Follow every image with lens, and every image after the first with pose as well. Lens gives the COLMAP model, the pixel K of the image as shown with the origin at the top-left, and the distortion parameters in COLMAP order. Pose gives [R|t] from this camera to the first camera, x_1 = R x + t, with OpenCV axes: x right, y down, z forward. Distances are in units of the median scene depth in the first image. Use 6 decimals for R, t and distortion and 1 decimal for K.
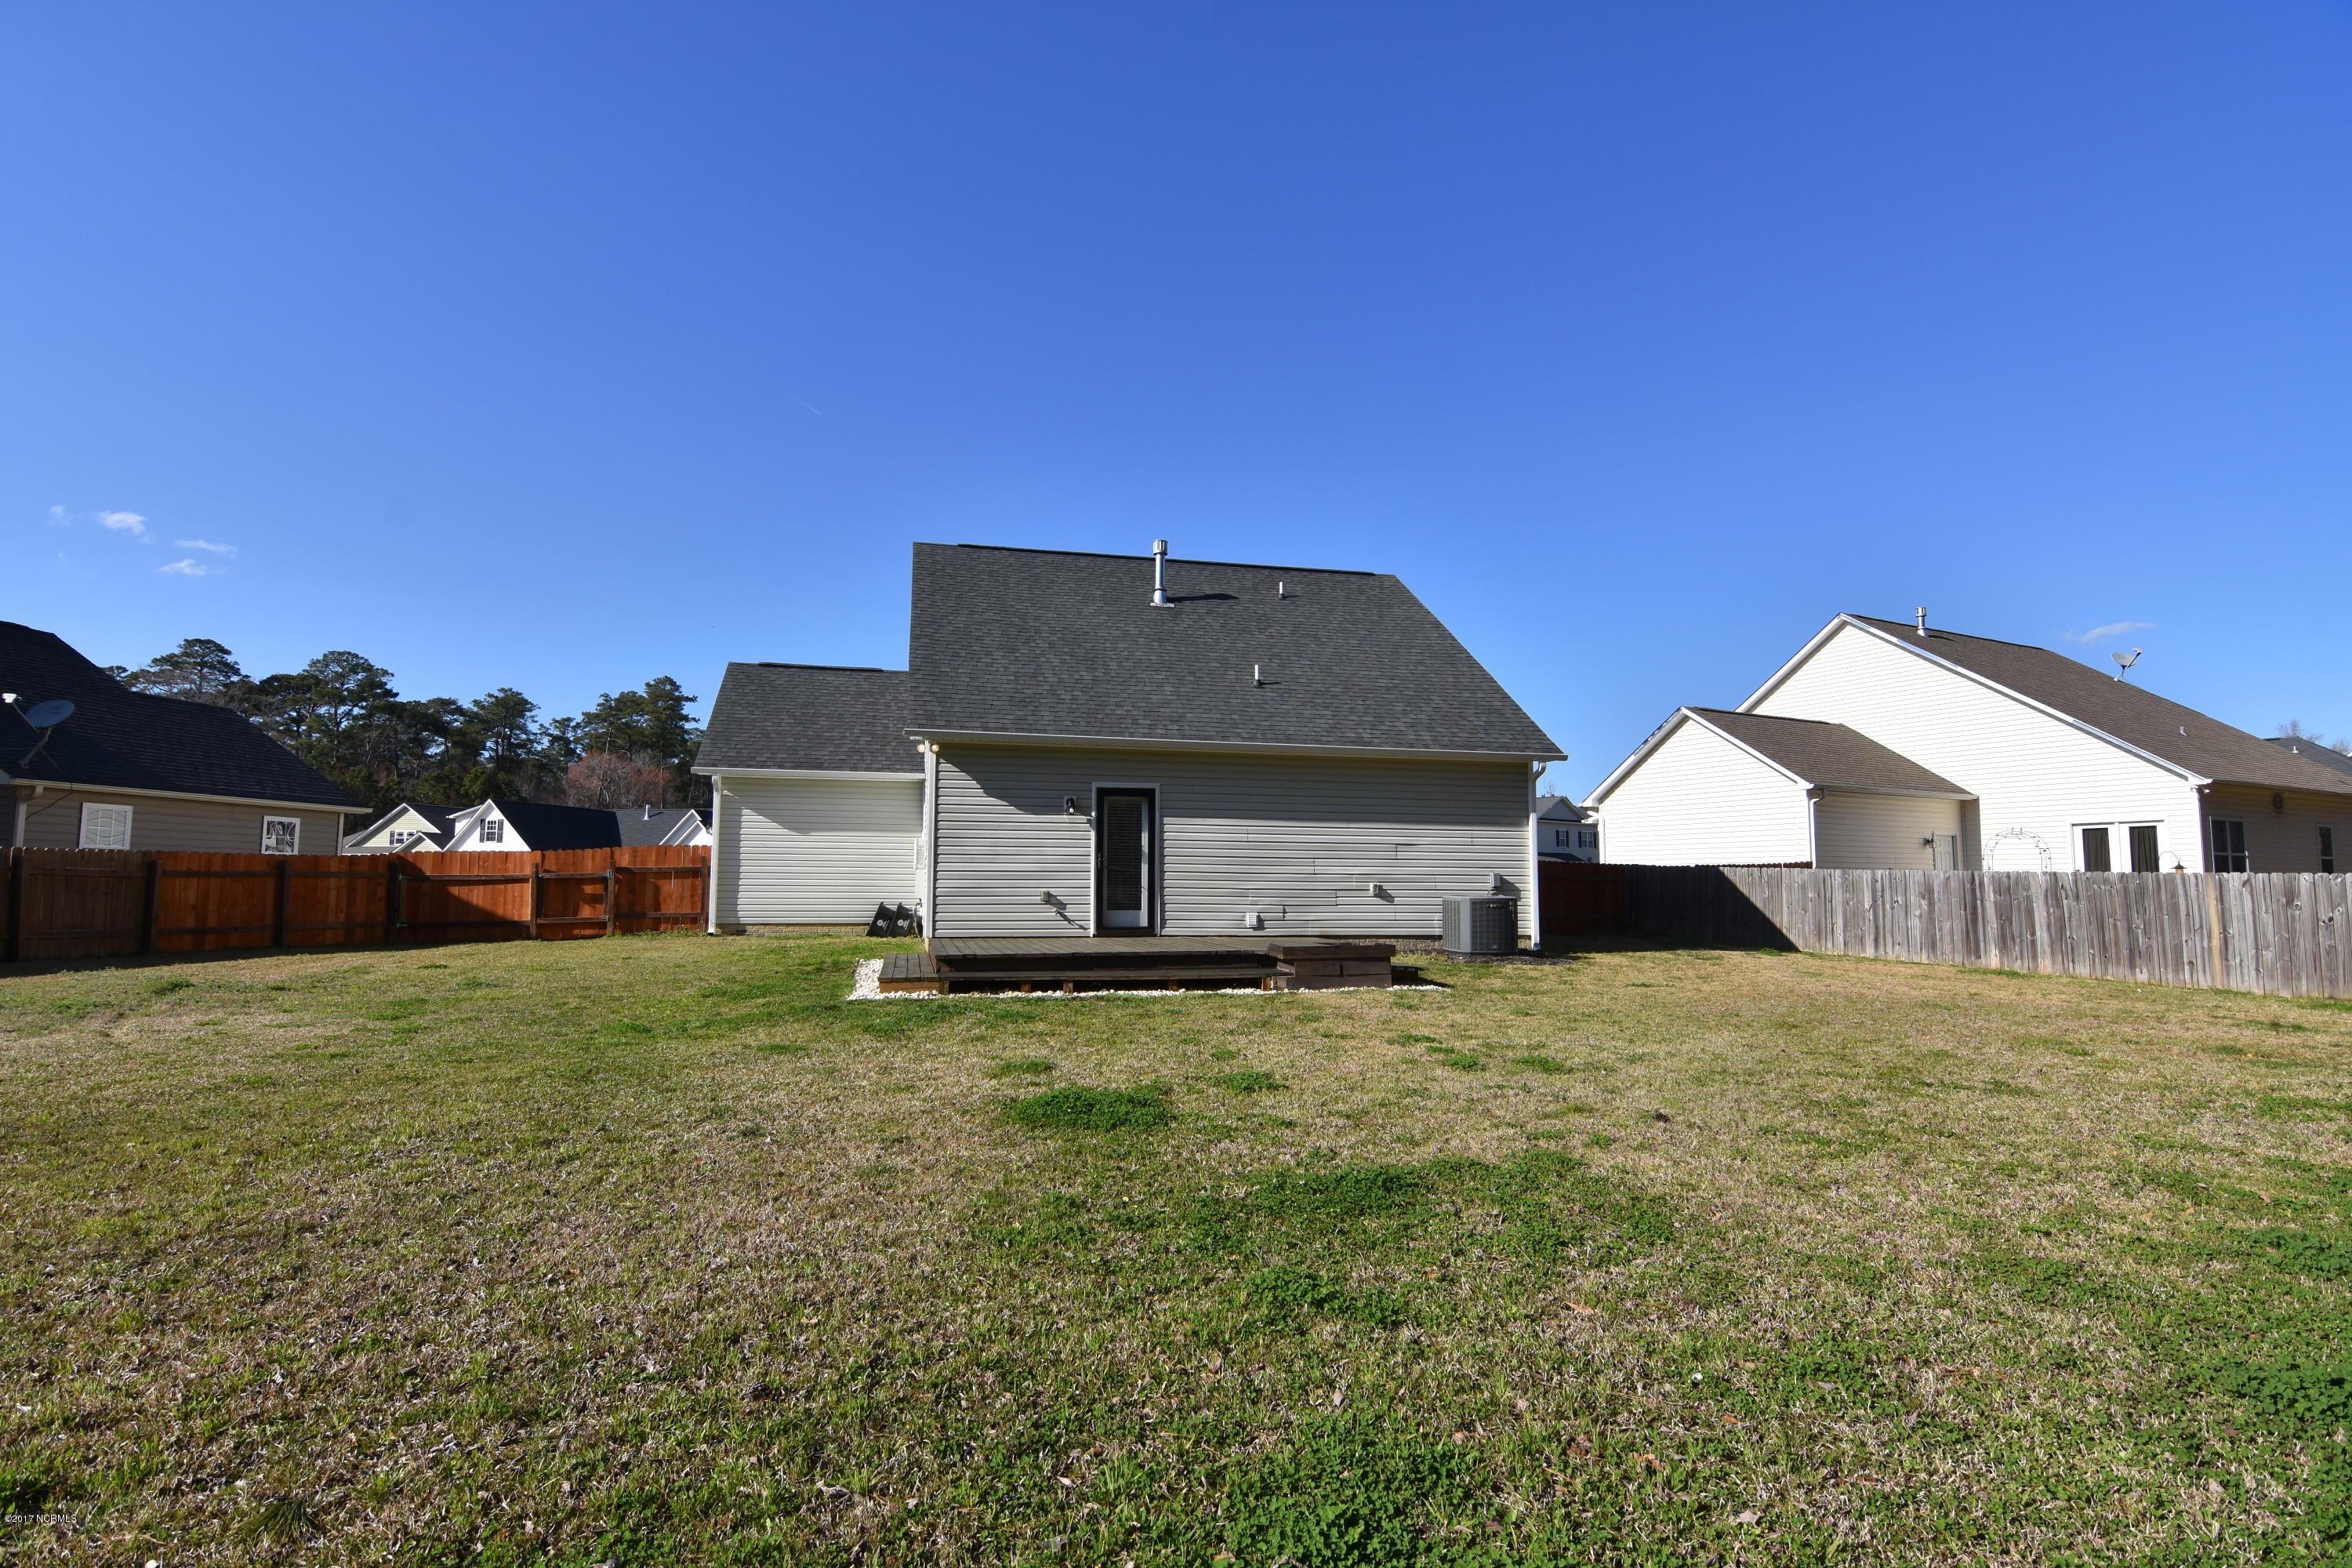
lens RADIAL K [[1137.1, 0, 1169.6], [0, 1137.1, 791.5], [0, 0, 1]] dist [-0.005448, -0.009939]
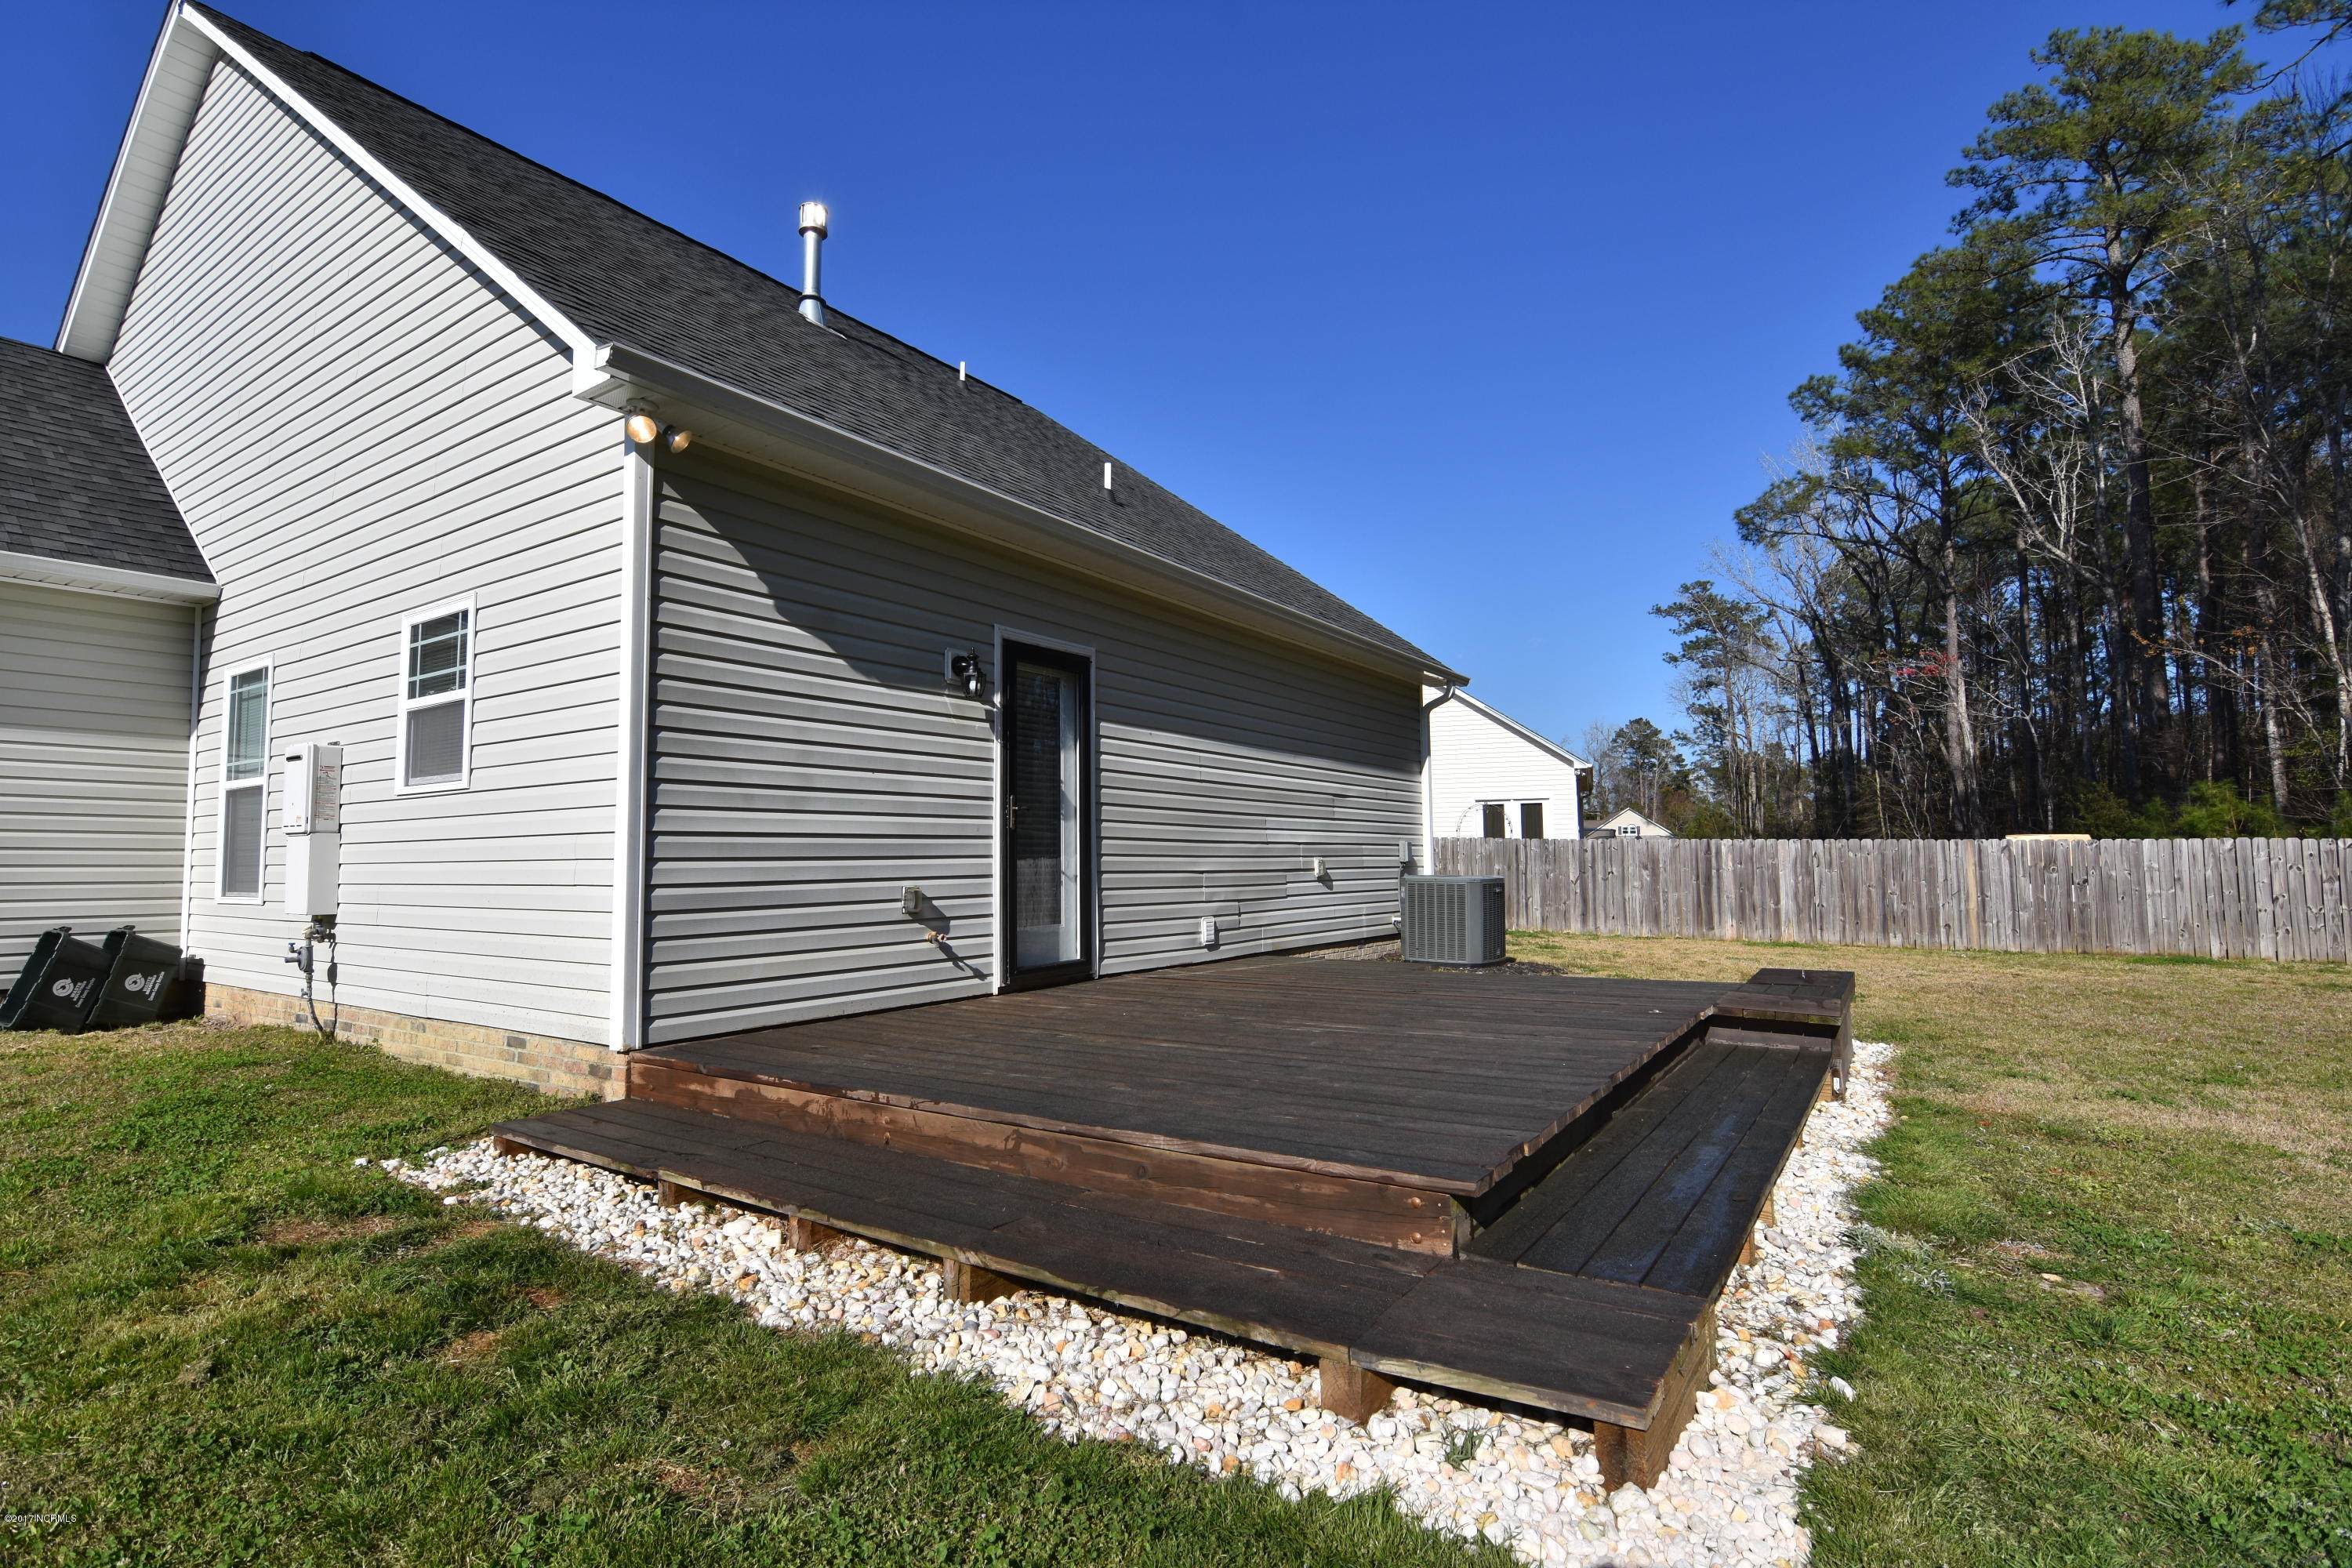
lens RADIAL K [[1137.1, 0, 1183.6], [0, 1137.1, 779.4], [0, 0, 1]] dist [-0.005448, -0.009939]
pose [[0.724370, 0.036879, 0.688425, -0.300674], [-0.044593, 0.998983, -0.006595, 0.048022], [-0.687968, -0.025922, 0.725278, 0.640296]]
